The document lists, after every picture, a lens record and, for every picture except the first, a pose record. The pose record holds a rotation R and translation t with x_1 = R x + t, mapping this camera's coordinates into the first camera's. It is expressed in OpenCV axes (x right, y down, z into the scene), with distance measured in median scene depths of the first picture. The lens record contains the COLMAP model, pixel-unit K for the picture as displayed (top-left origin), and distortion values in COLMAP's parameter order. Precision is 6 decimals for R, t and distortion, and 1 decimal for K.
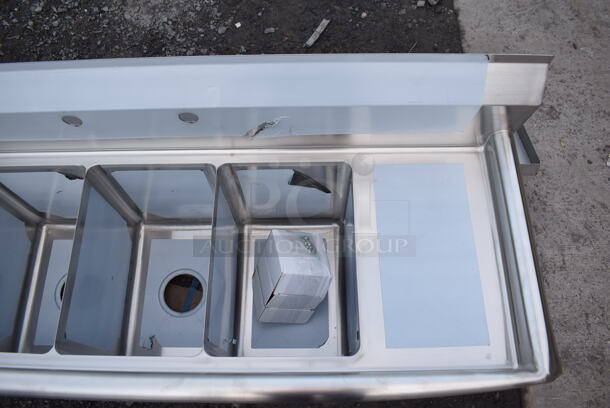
lens RADIAL K [[467.8, 0, 306.3], [0, 467.8, 202.2], [0, 0, 1]] dist [-0.099187, 0.014764]
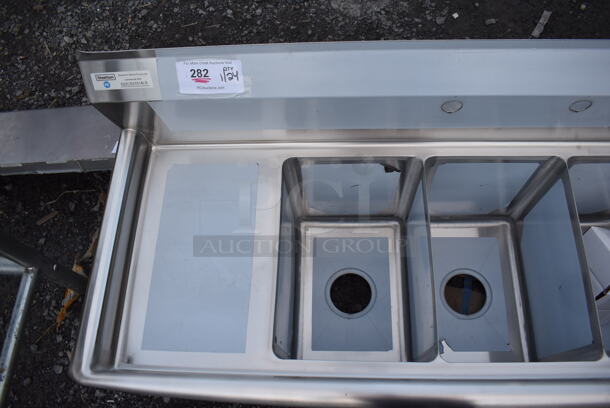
lens RADIAL K [[467.8, 0, 303.4], [0, 467.8, 199.7], [0, 0, 1]] dist [-0.099187, 0.014764]
pose [[0.997027, 0.005722, -0.076844, -0.393302], [-0.006337, 0.999950, -0.007765, 0.009879], [0.076796, 0.008229, 0.997013, 0.028480]]
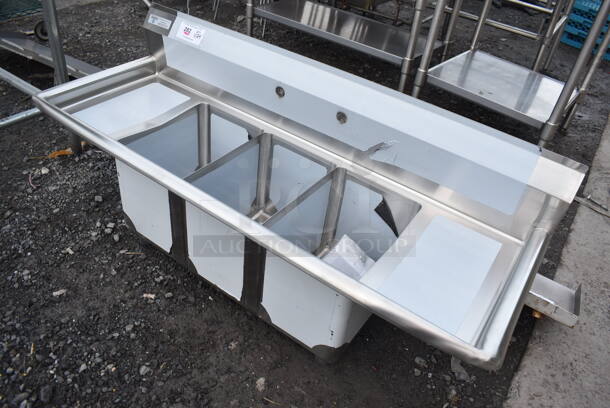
lens RADIAL K [[467.8, 0, 304.2], [0, 467.8, 205.8], [0, 0, 1]] dist [-0.099187, 0.014764]
pose [[0.807952, 0.441344, -0.390421, 0.205451], [-0.576577, 0.728805, -0.369327, 0.363630], [0.121540, 0.523506, 0.843308, -0.096662]]
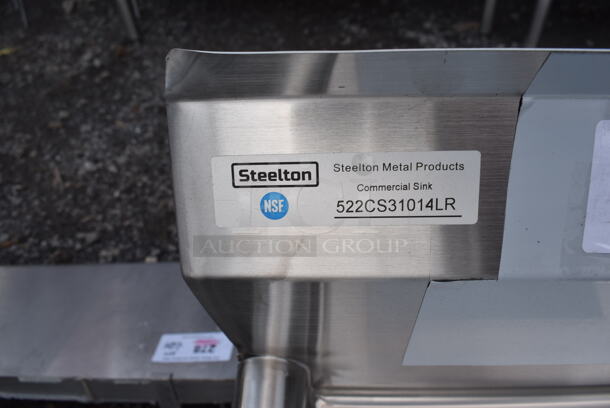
lens RADIAL K [[467.8, 0, 303.6], [0, 467.8, 199.8], [0, 0, 1]] dist [-0.099187, 0.014764]
pose [[0.996836, -0.001735, -0.079470, -0.621691], [-0.025291, 0.940886, -0.337779, -0.076475], [0.075358, 0.338720, 0.937865, 0.382734]]
